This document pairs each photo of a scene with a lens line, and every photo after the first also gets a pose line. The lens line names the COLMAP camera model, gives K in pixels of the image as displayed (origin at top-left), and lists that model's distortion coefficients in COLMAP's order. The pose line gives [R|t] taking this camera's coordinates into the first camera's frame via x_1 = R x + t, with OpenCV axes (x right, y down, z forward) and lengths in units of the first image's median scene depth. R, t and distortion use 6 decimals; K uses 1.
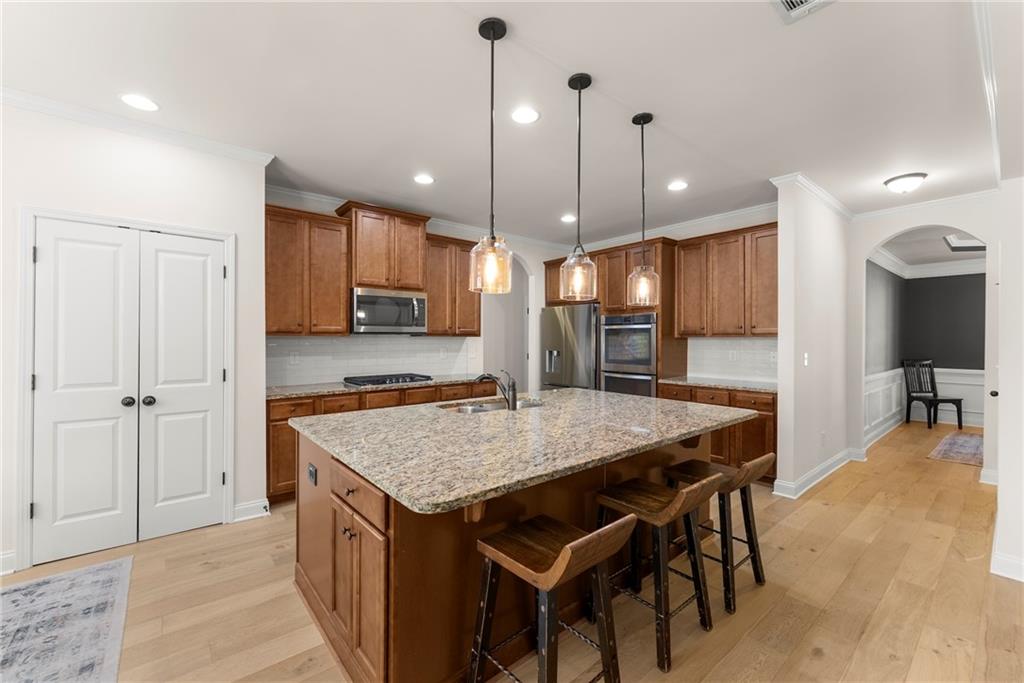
lens RADIAL K [[415.5, 0, 512.5], [0, 415.5, 341.3], [0, 0, 1]] dist [0.004079, -0.000949]
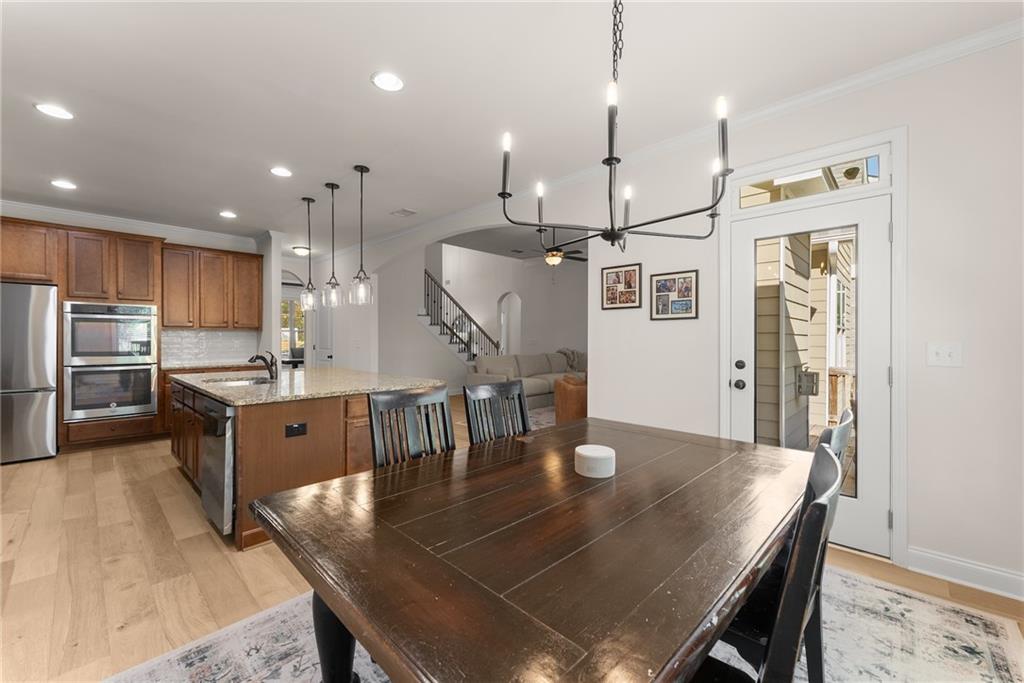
lens RADIAL K [[415.5, 0, 503.1], [0, 415.5, 338.9], [0, 0, 1]] dist [0.004079, -0.000949]
pose [[-0.104485, -0.004998, 0.994514, -1.034584], [0.002517, 0.999983, 0.005290, 0.017162], [-0.994523, 0.003056, -0.104471, 0.278355]]
